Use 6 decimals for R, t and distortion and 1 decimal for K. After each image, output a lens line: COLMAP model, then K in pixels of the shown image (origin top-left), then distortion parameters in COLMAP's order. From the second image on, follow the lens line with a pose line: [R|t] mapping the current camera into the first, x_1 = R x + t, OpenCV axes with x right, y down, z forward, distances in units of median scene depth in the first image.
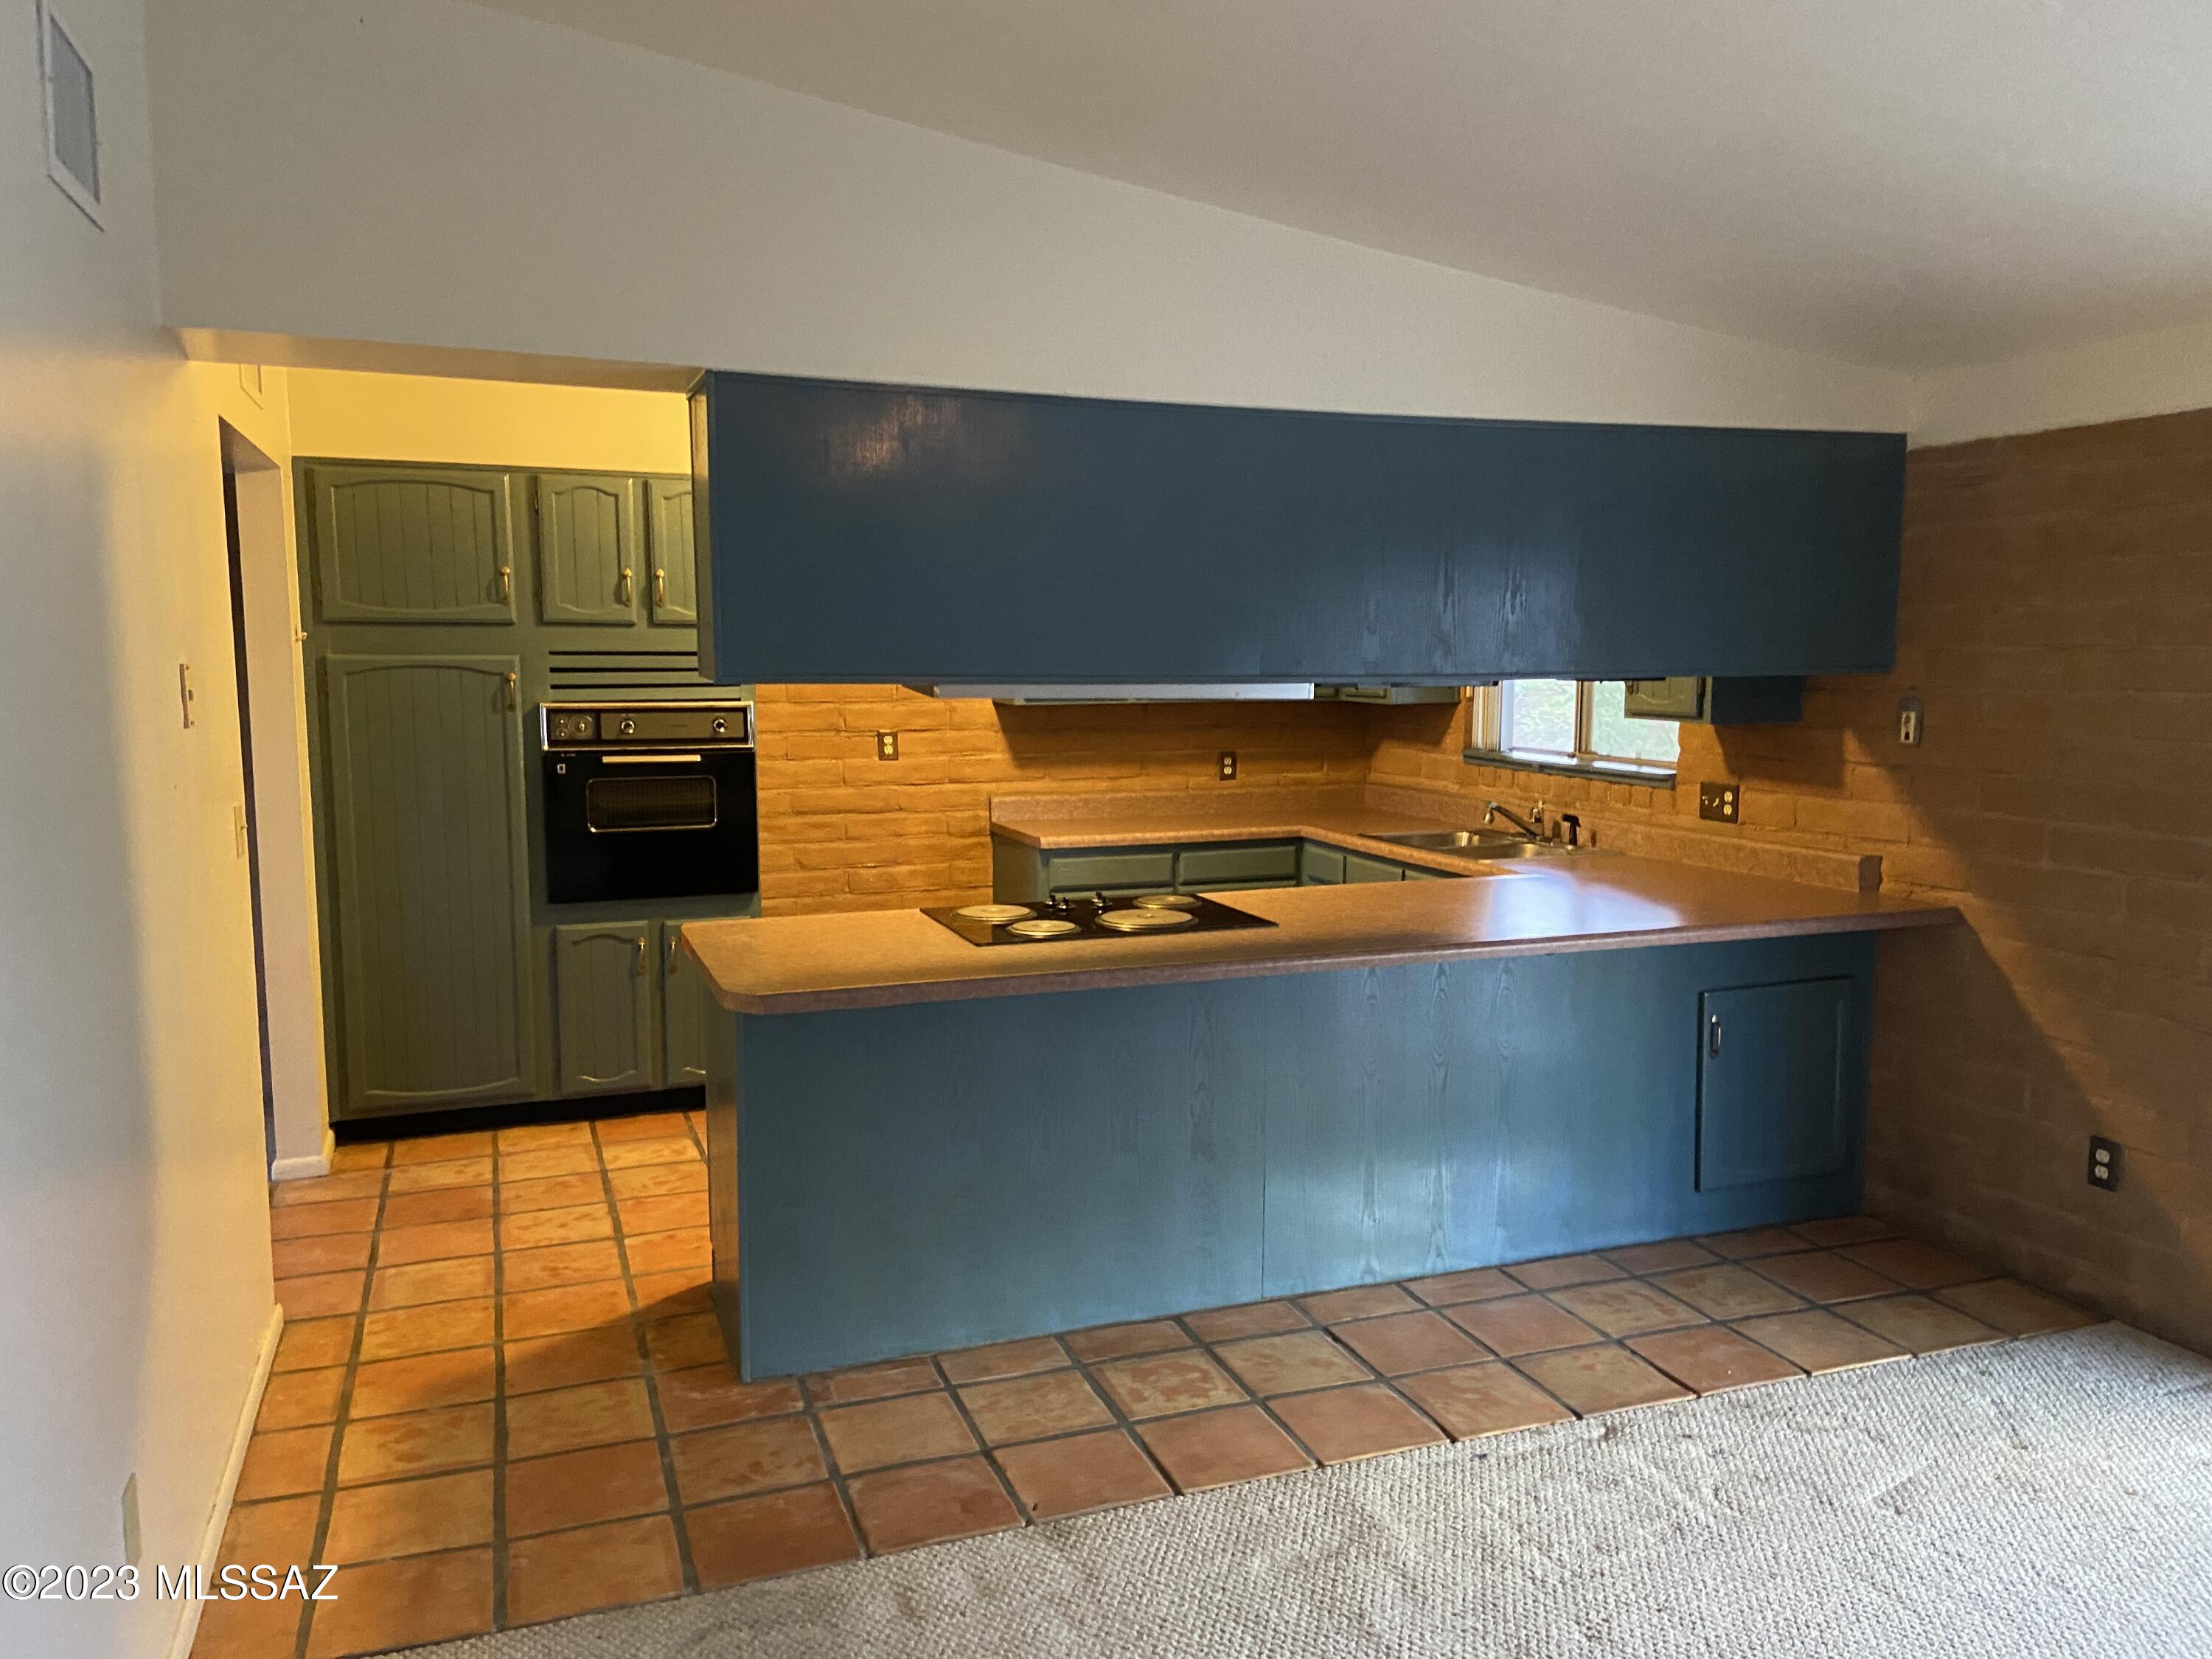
lens RADIAL K [[1655.5, 0, 1120.8], [0, 1655.5, 832.5], [0, 0, 1]] dist [0.098535, -0.129667]
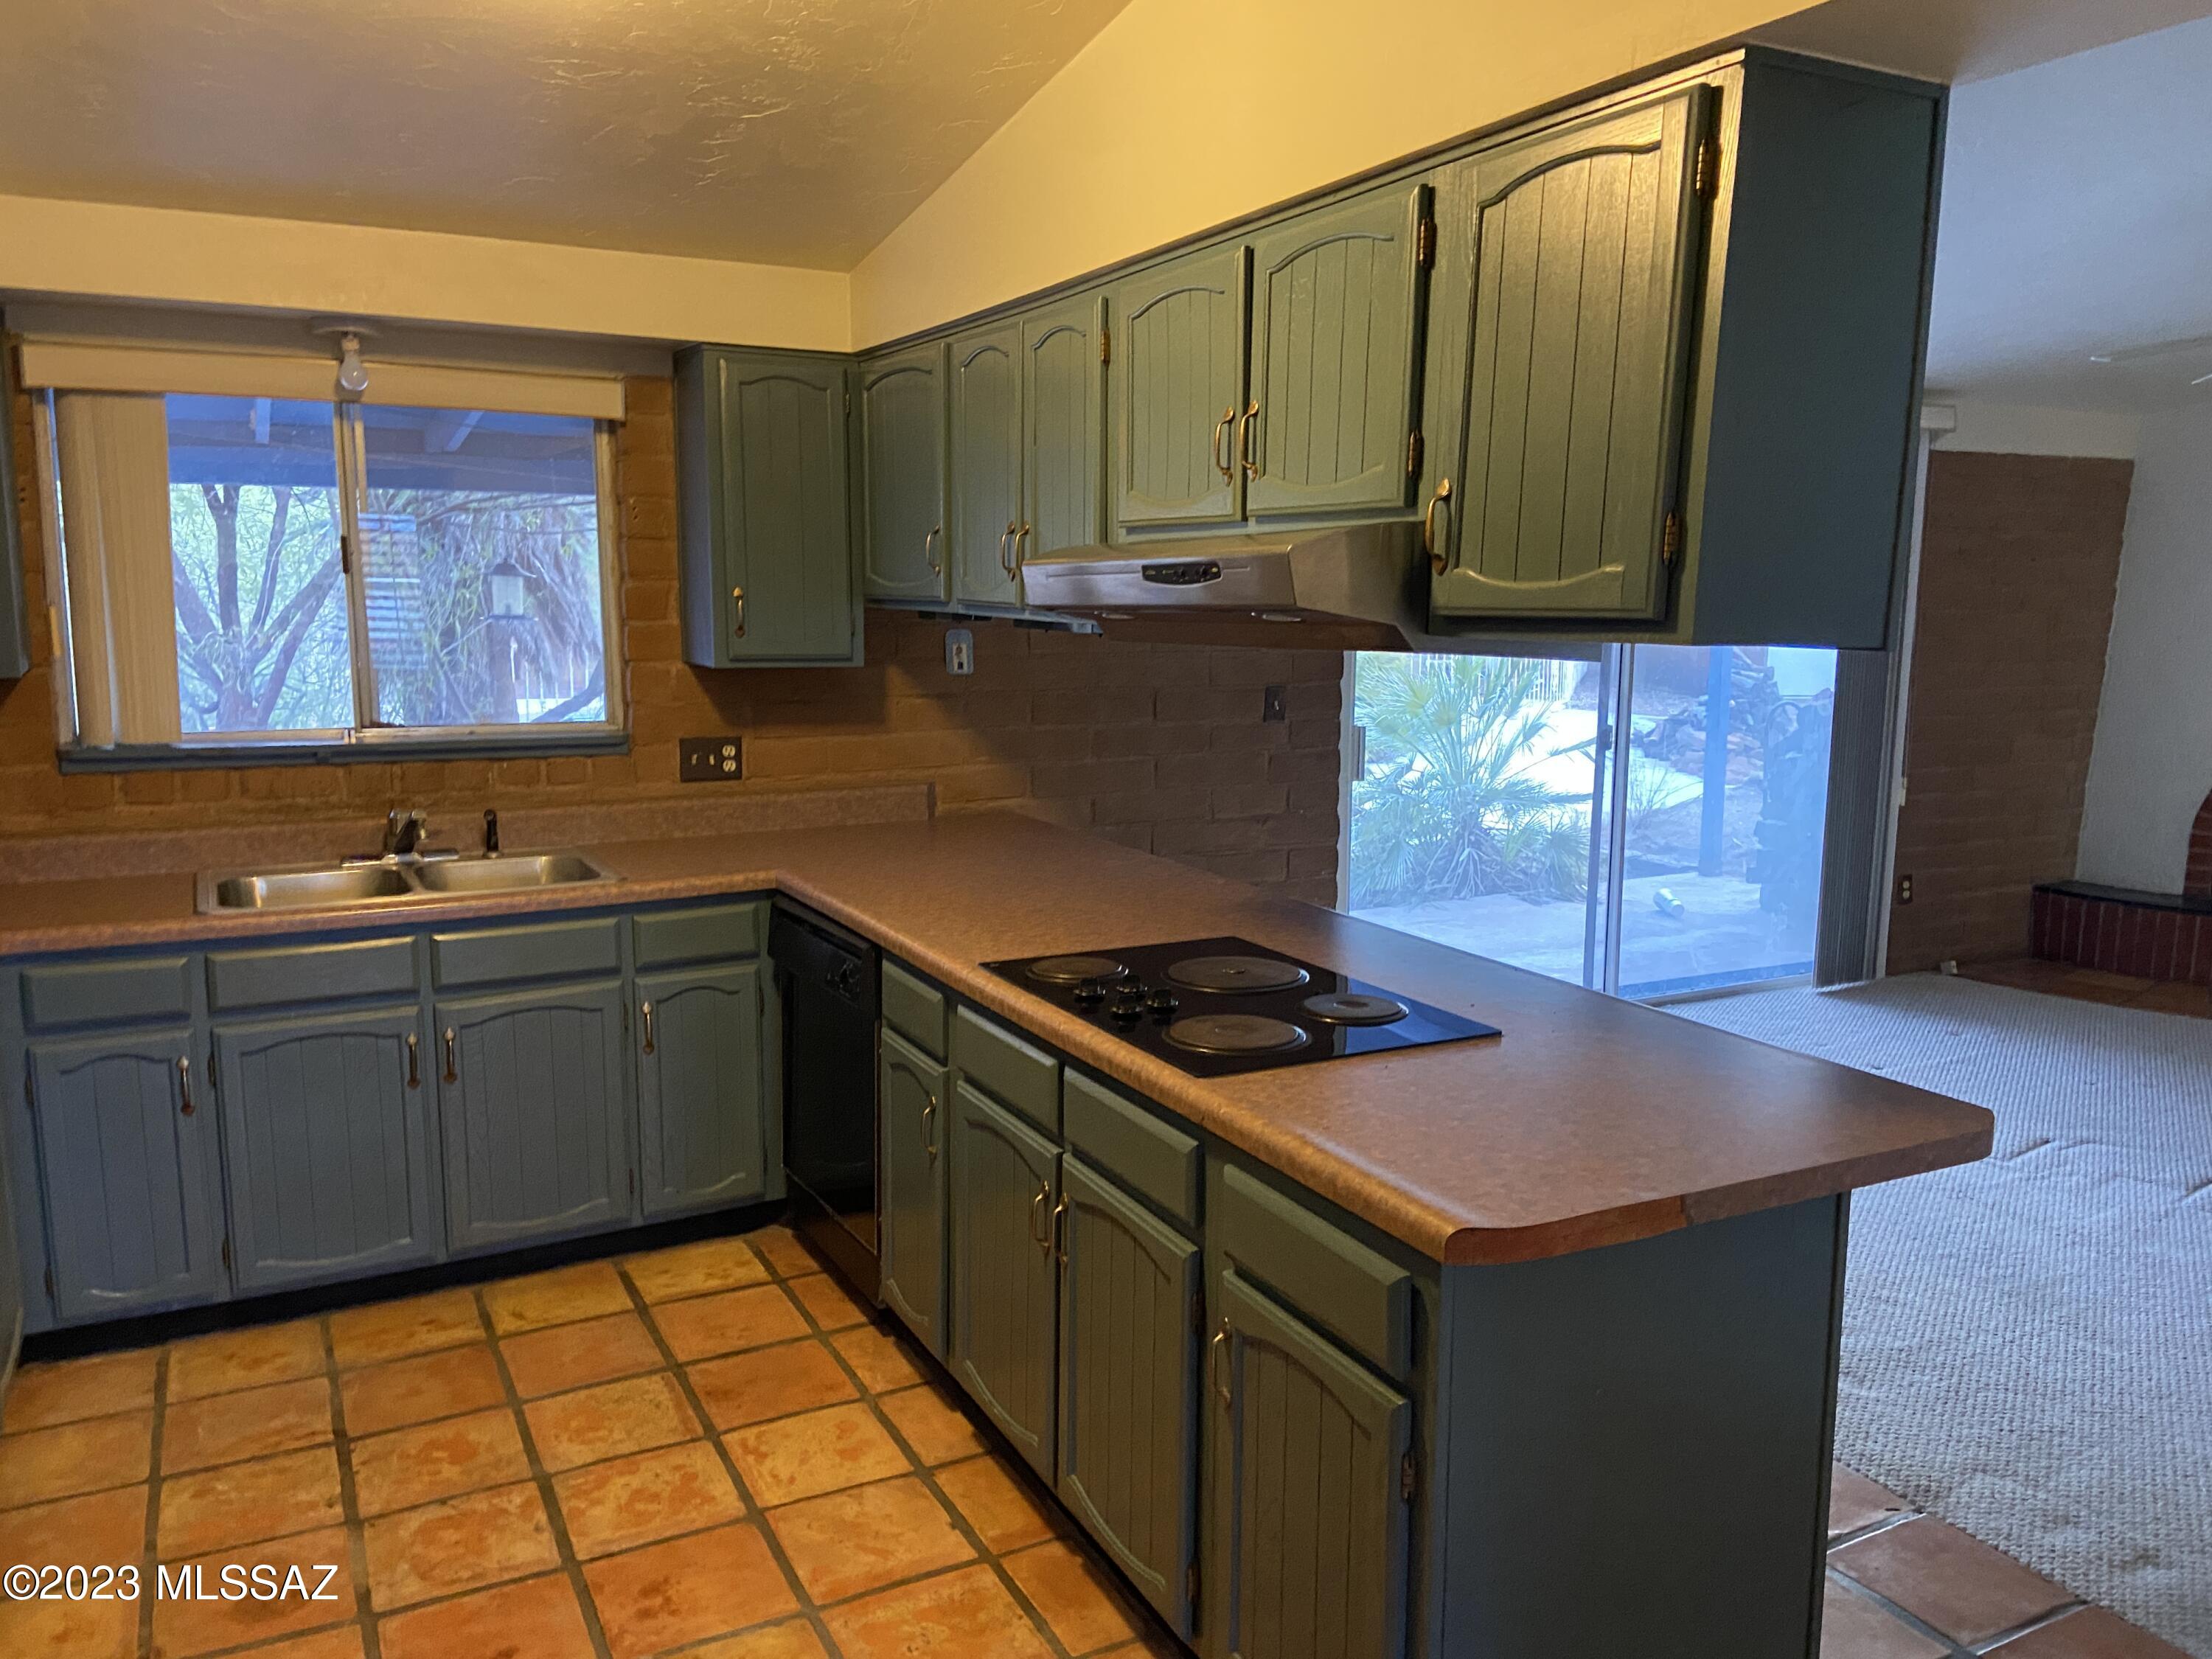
lens RADIAL K [[1655.5, 0, 1126.8], [0, 1655.5, 821.8], [0, 0, 1]] dist [0.098535, -0.129667]
pose [[-0.128077, -0.143987, 0.981256, -0.600204], [0.103041, 0.982118, 0.157563, -0.115538], [-0.986397, 0.121289, -0.110950, 1.028650]]
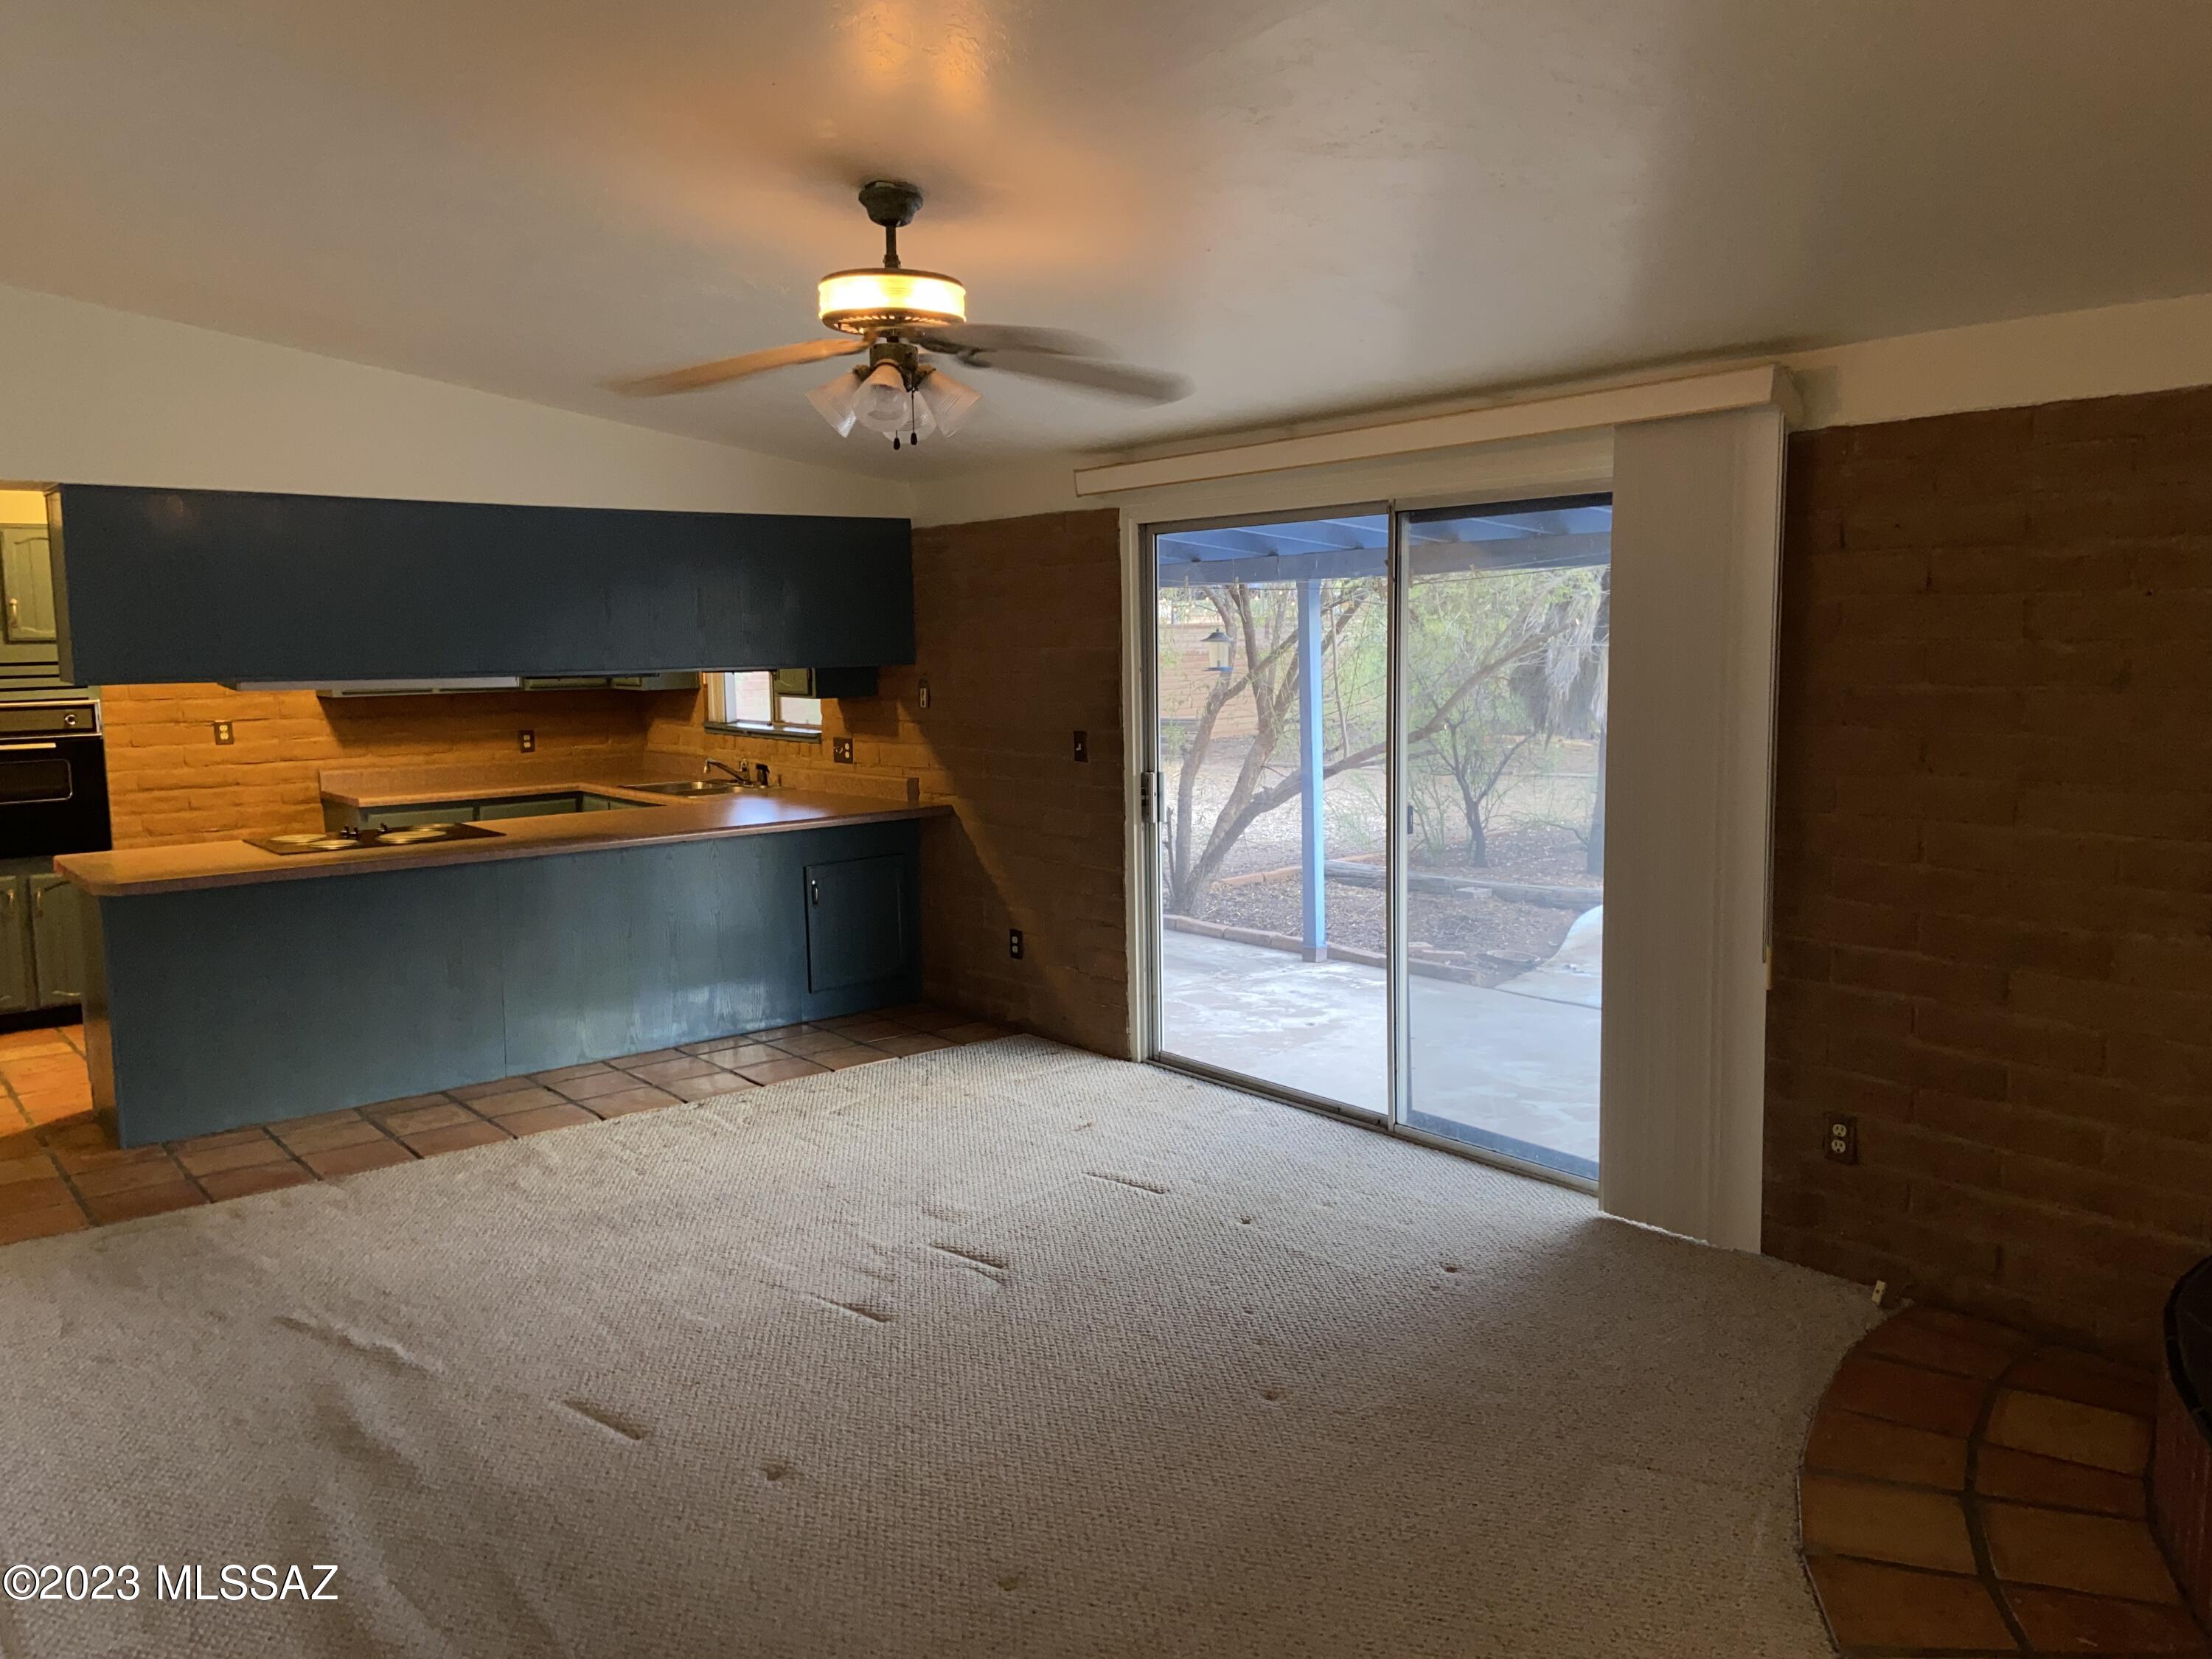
lens RADIAL K [[1655.5, 0, 1110.9], [0, 1655.5, 809.3], [0, 0, 1]] dist [0.098535, -0.129667]
pose [[0.946378, -0.047691, 0.319521, 0.119349], [0.050229, 0.998738, 0.000296, 0.054733], [-0.319131, 0.015769, 0.947579, -0.588916]]
